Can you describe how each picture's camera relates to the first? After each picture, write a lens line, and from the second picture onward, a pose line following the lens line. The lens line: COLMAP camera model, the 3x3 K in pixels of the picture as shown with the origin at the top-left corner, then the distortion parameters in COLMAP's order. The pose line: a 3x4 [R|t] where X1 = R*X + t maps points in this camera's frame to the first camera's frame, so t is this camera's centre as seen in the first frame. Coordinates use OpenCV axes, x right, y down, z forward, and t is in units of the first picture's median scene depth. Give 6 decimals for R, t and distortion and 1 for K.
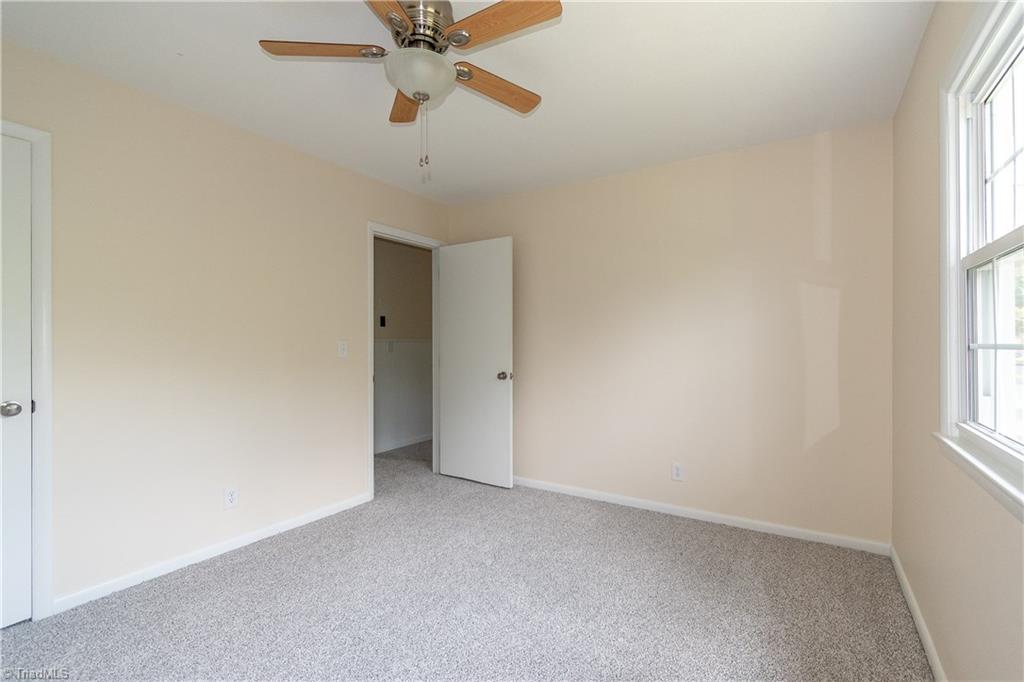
lens RADIAL K [[449.6, 0, 512.0], [0, 449.6, 341.0], [0, 0, 1]] dist [-0.000123, -0.000322]
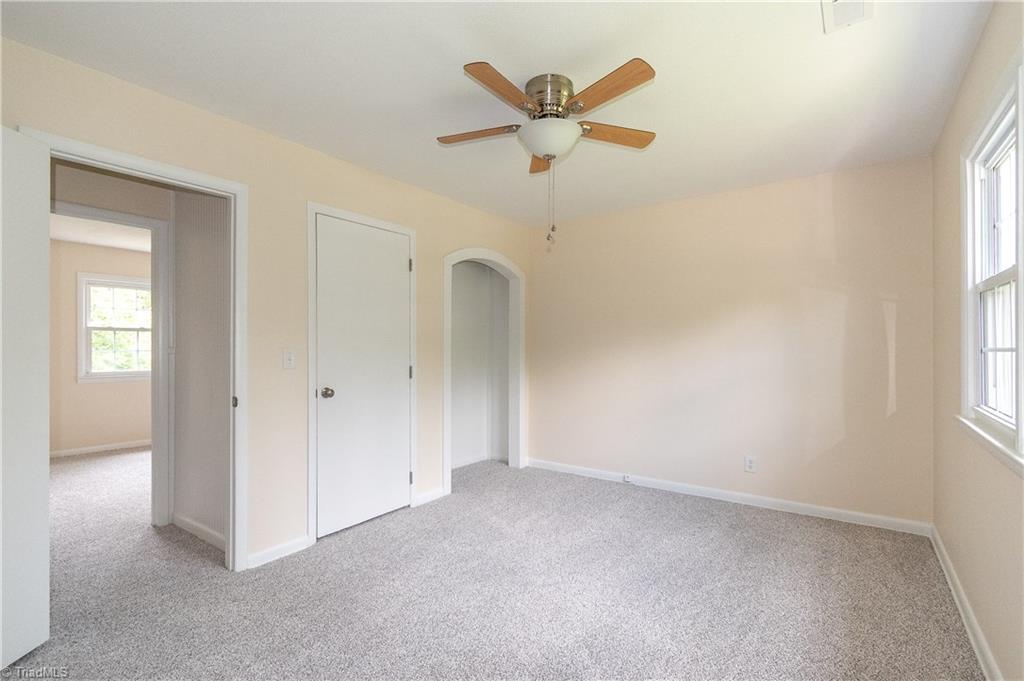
lens RADIAL K [[488.7, 0, 513.0], [0, 488.7, 350.5], [0, 0, 1]] dist [-0.001552, 0.015911]
pose [[0.999682, -0.004976, -0.024710, -0.339624], [0.005019, 0.999986, 0.001714, 0.004156], [0.024701, -0.001837, 0.999693, -0.502542]]
